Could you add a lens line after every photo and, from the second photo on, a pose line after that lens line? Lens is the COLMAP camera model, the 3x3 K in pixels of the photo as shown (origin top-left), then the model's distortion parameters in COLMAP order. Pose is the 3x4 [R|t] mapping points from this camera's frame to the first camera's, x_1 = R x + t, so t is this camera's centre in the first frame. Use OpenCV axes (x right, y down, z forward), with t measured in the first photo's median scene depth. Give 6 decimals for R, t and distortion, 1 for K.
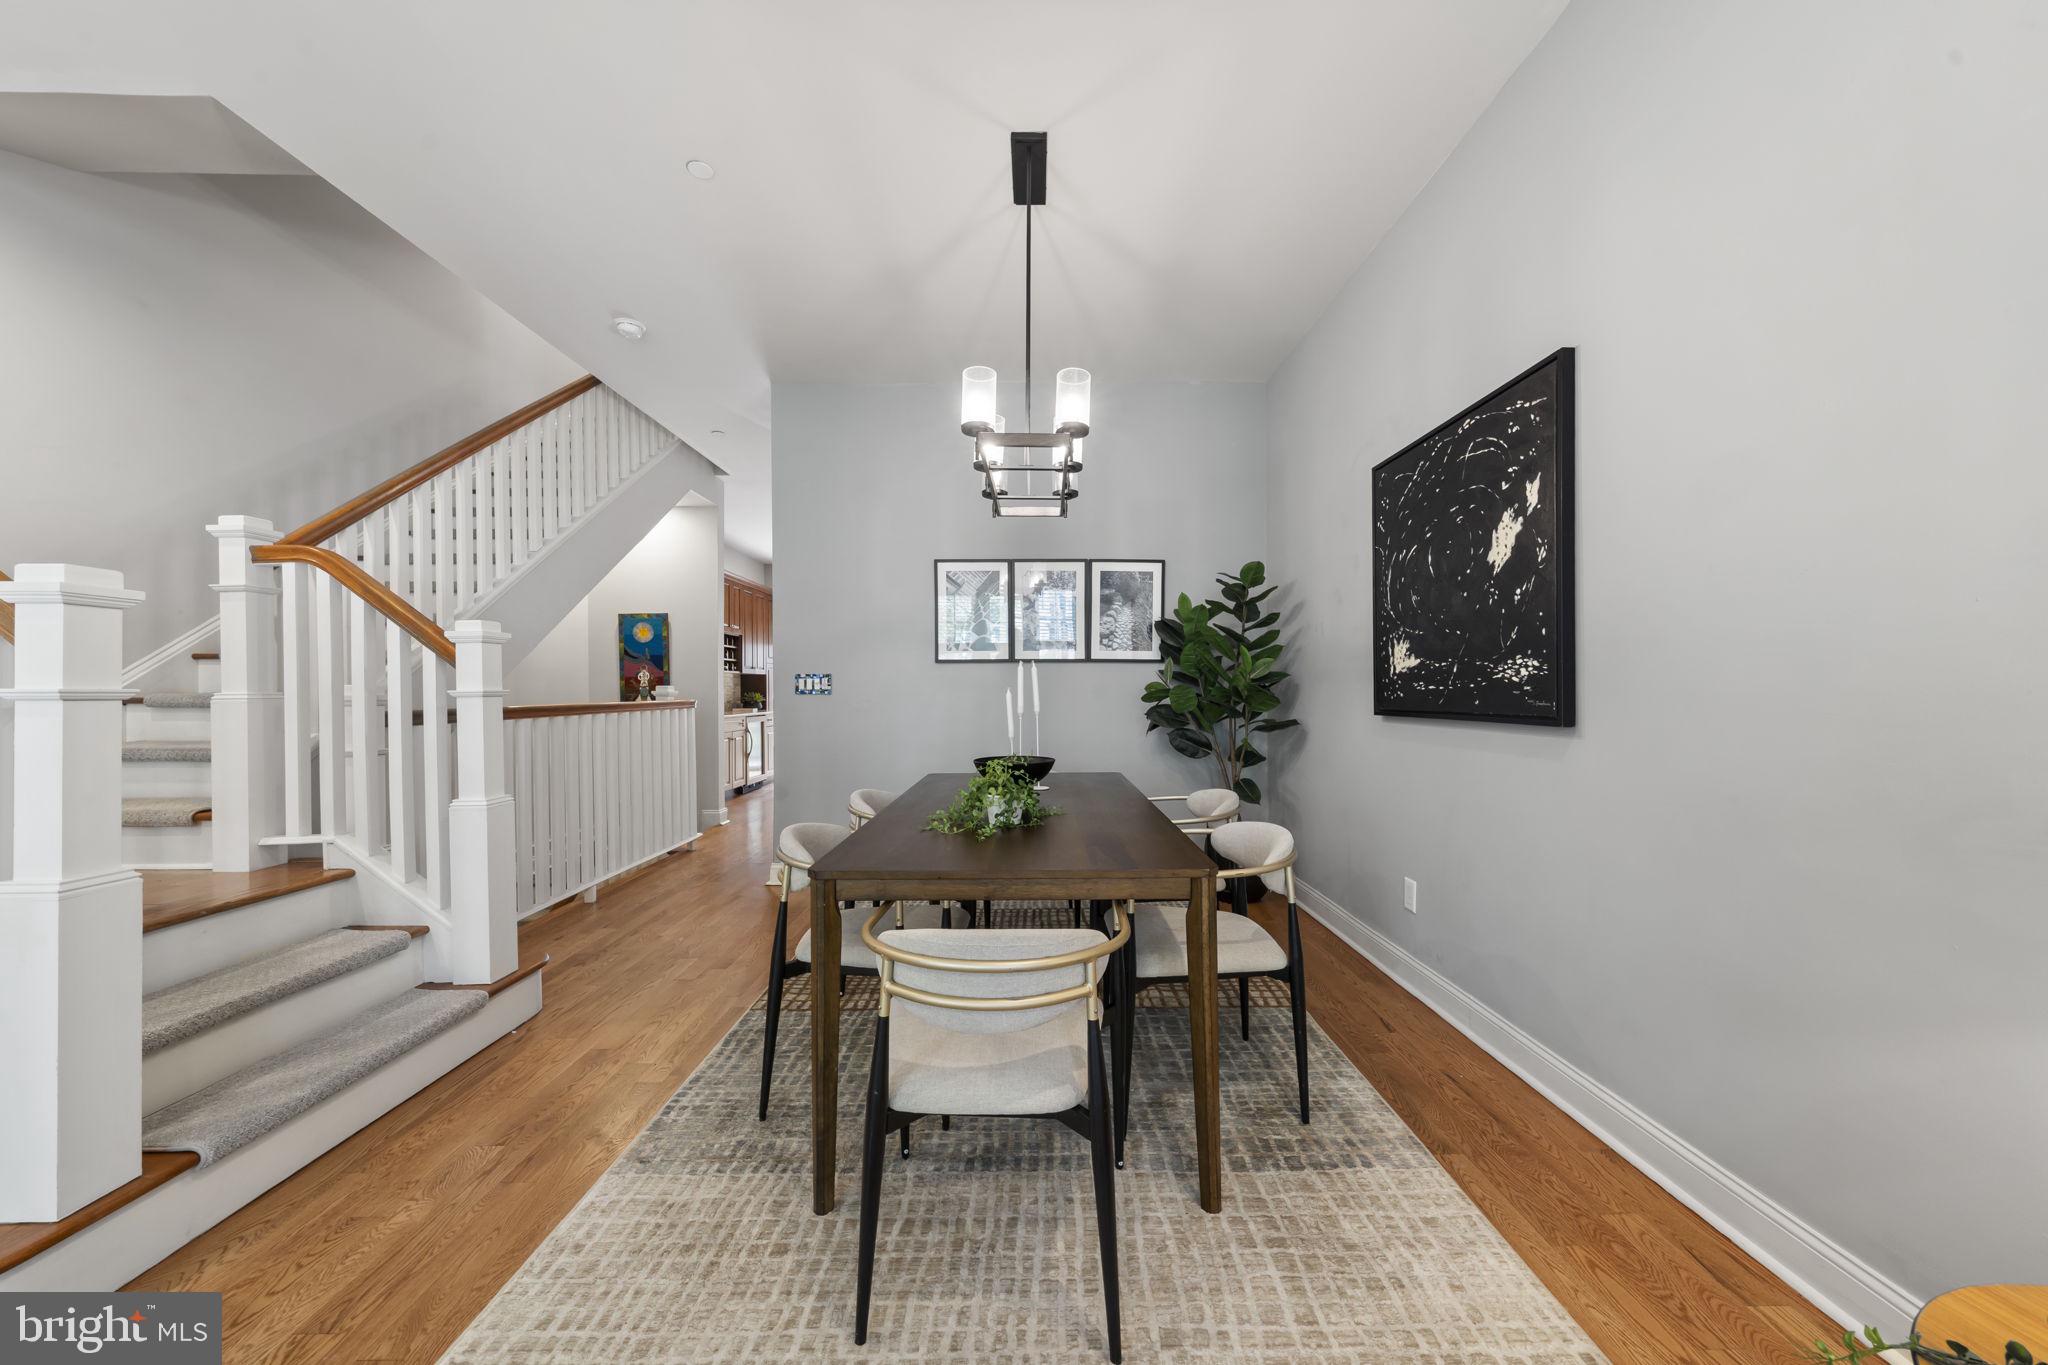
lens RADIAL K [[700.7, 0, 1026.3], [0, 700.7, 678.7], [0, 0, 1]] dist [-0.000492, 0.000019]
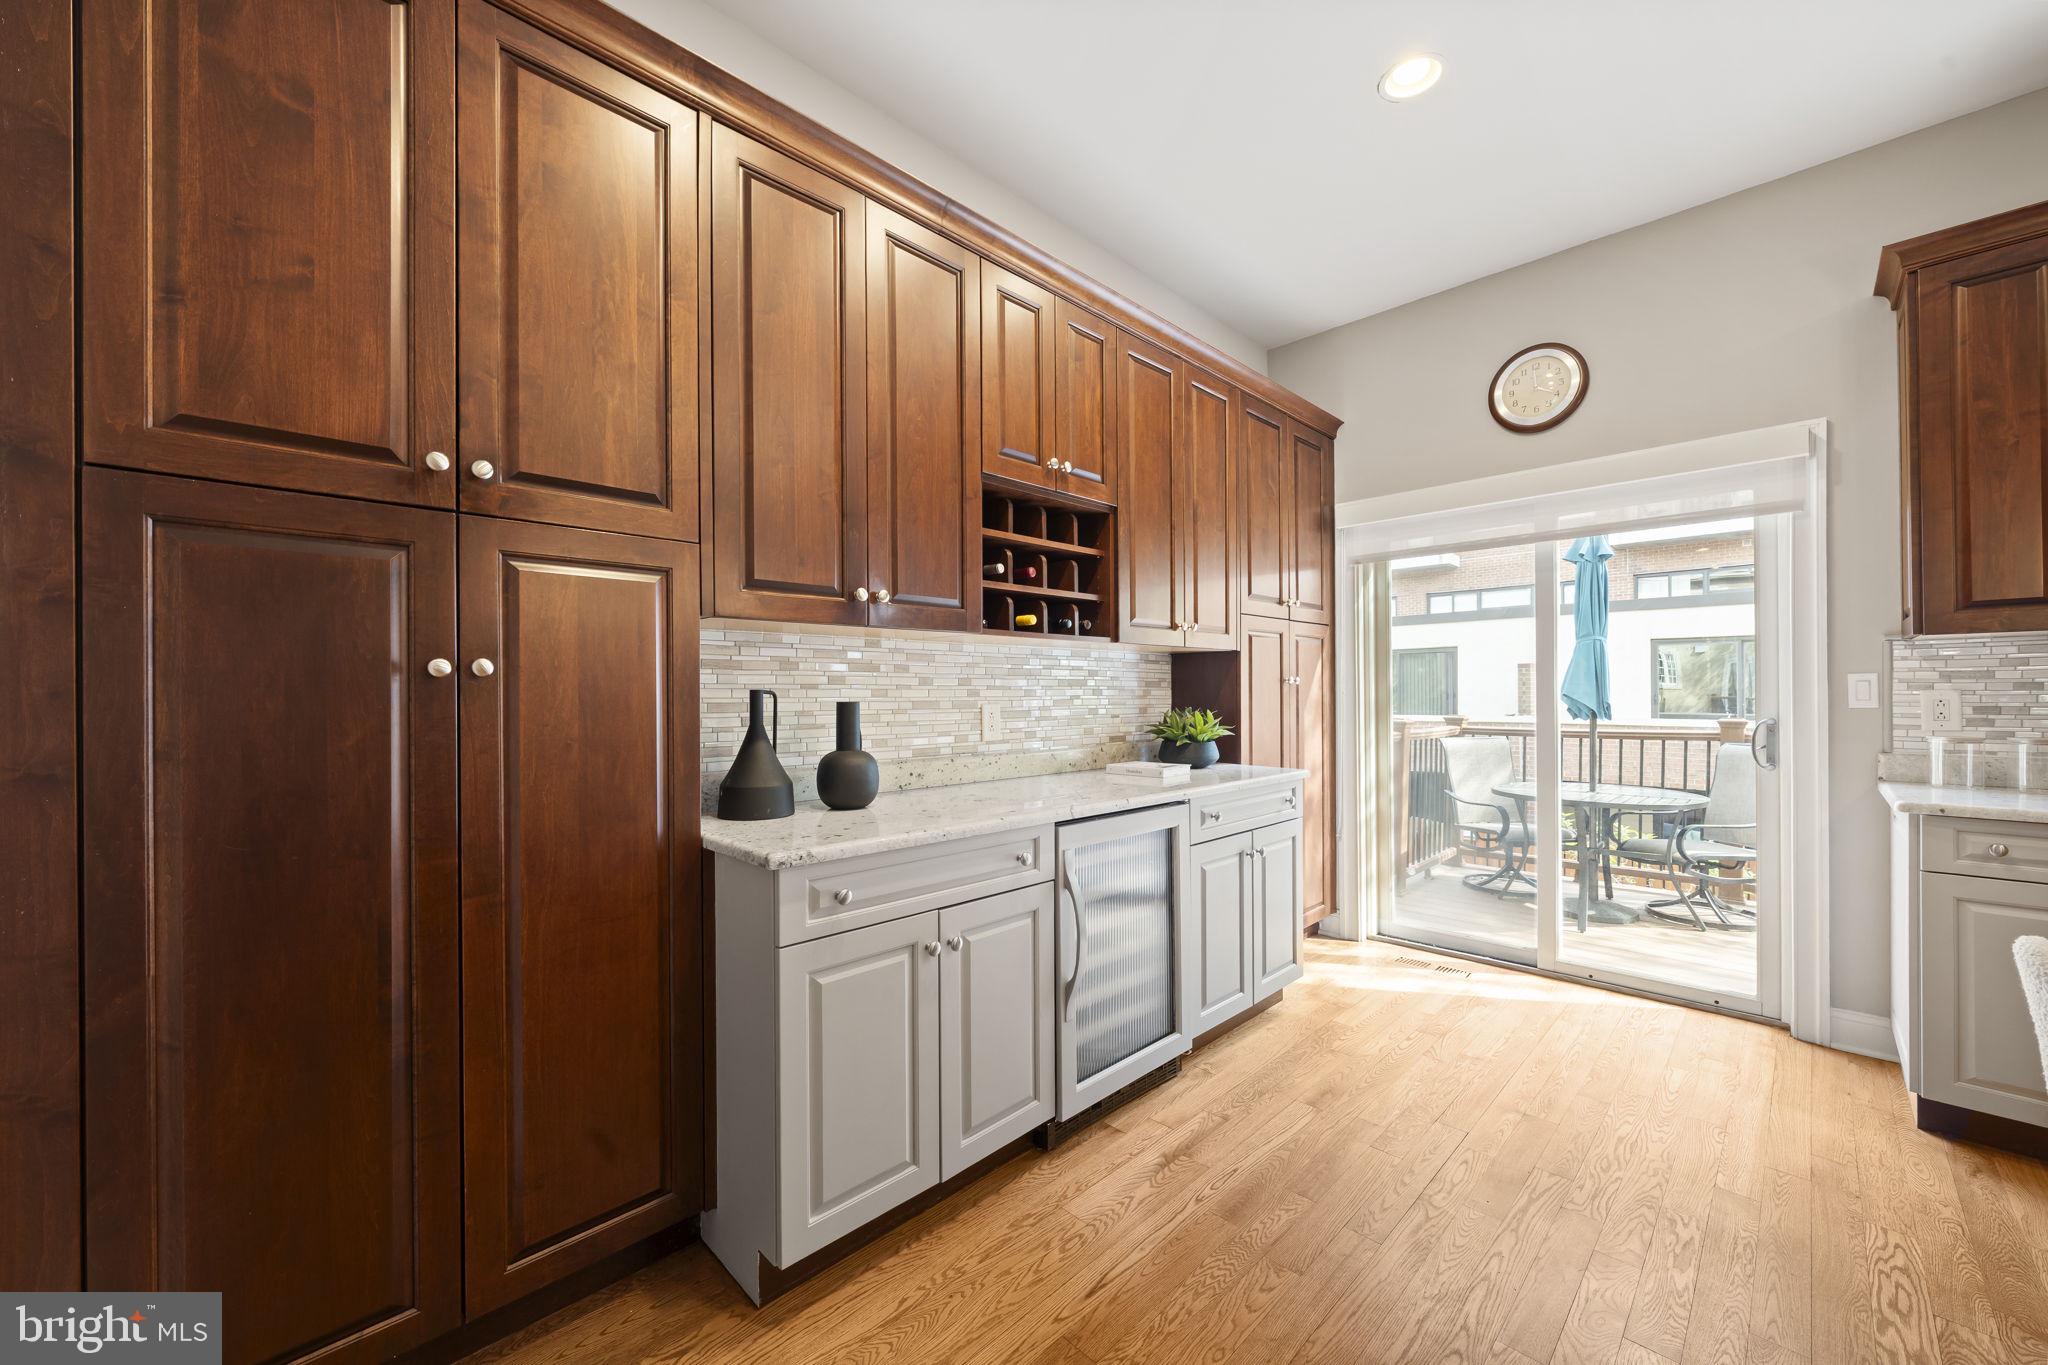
lens RADIAL K [[772.3, 0, 1026.2], [0, 772.3, 695.9], [0, 0, 1]] dist [-0.006836, -0.000363]
pose [[0.696466, 0.003566, -0.717581, -0.294911], [0.013524, 0.999745, 0.018094, 0.010030], [0.717462, -0.022307, 0.696240, 1.072005]]
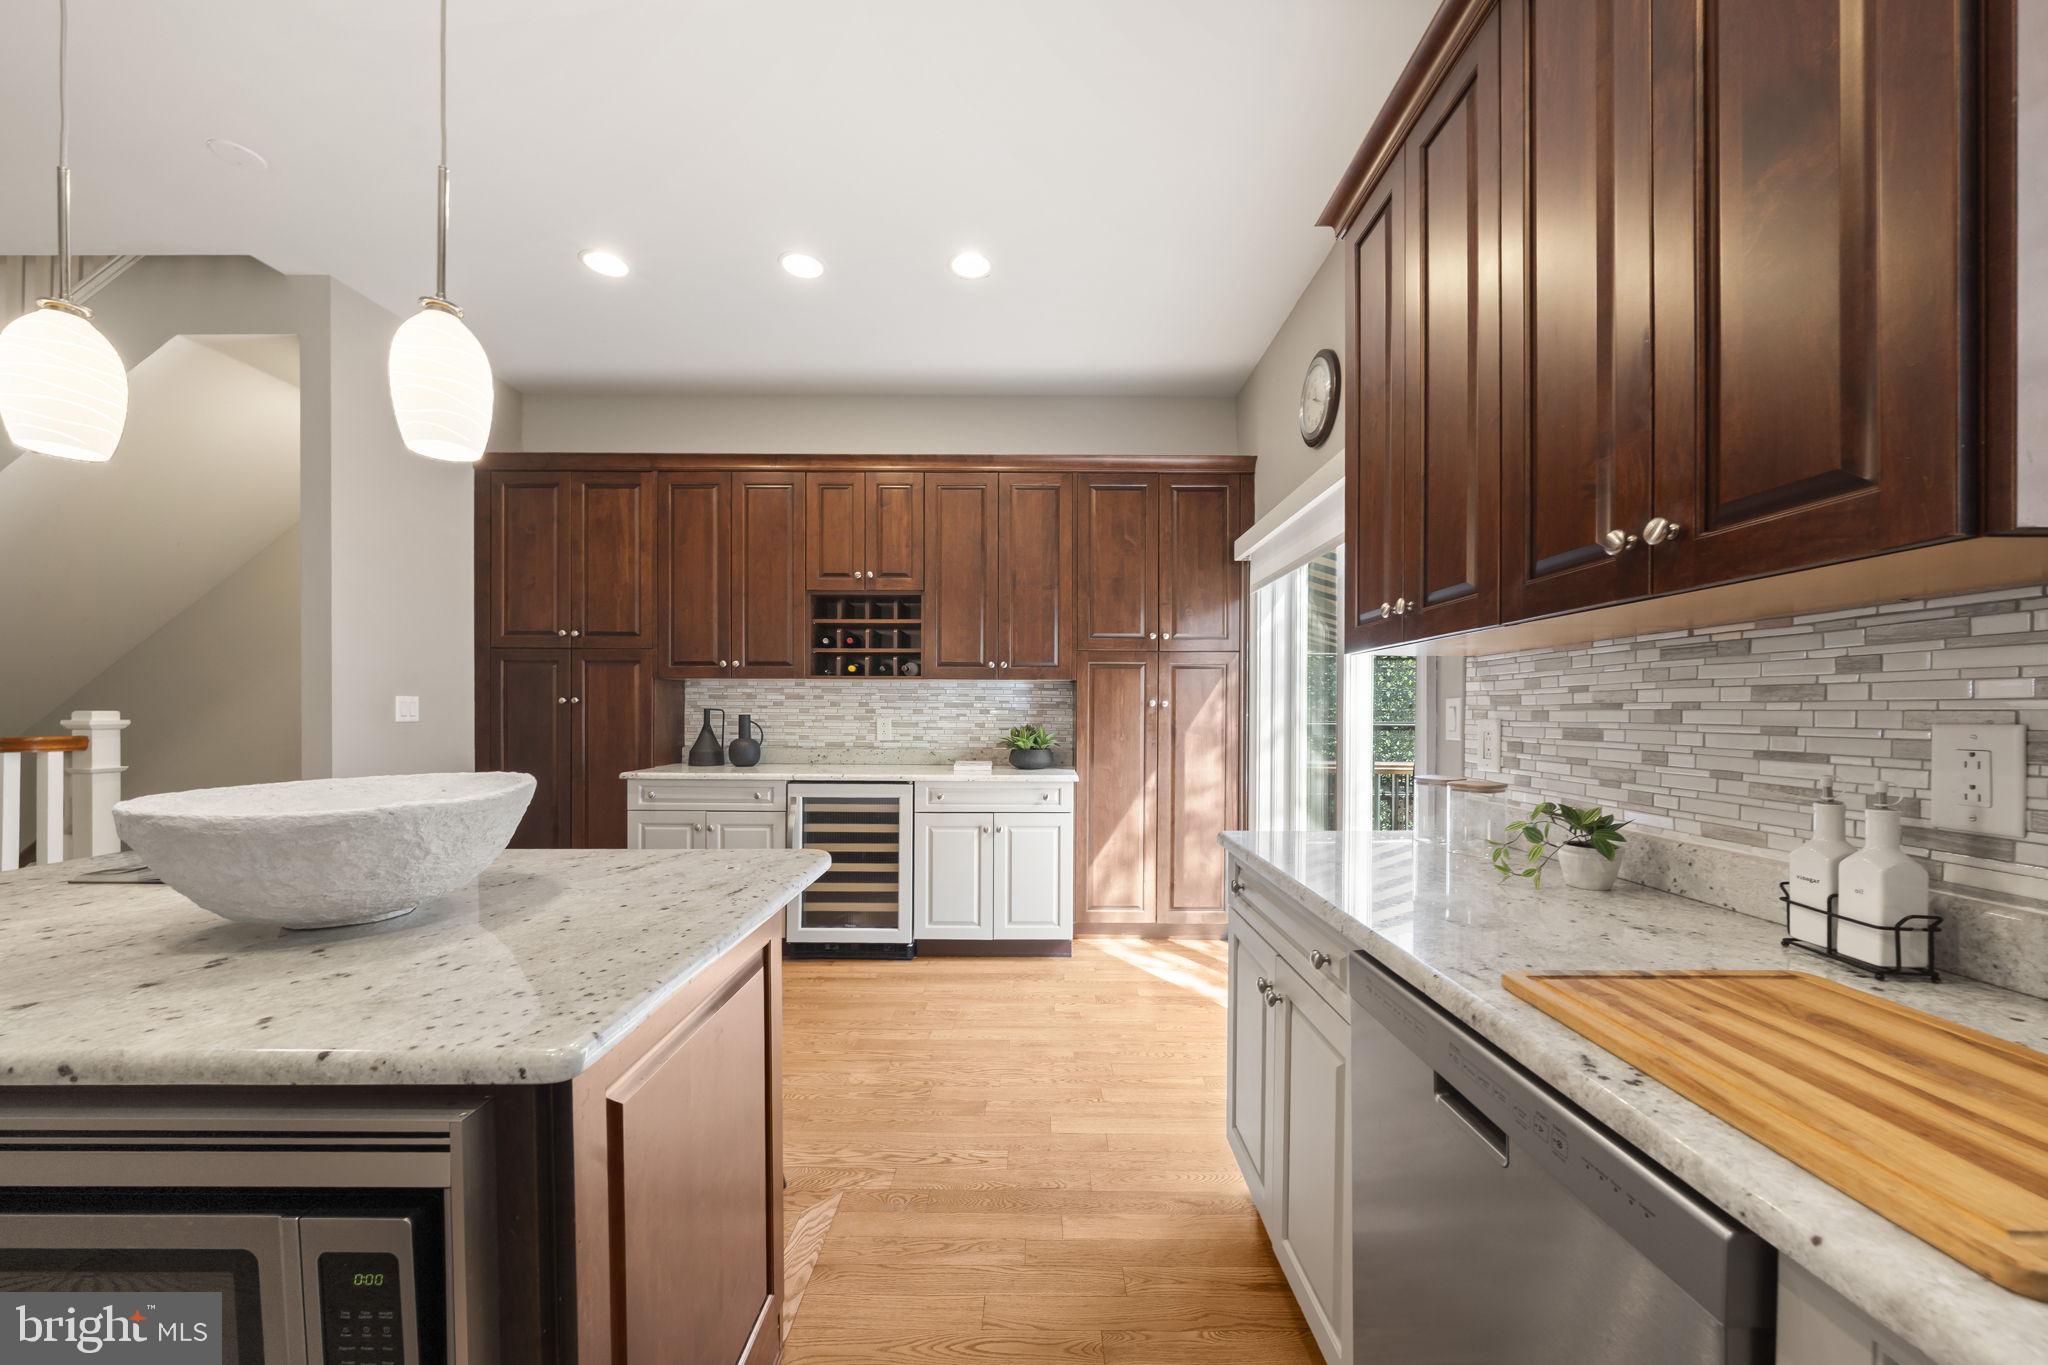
lens RADIAL K [[725.7, 0, 1029.1], [0, 725.7, 715.5], [0, 0, 1]] dist [0.000828, 0.000354]
pose [[-0.014722, 0.013016, -0.999807, 0.056313], [0.010864, 0.999858, 0.012856, 0.012932], [0.999833, -0.010673, -0.014861, 1.518062]]
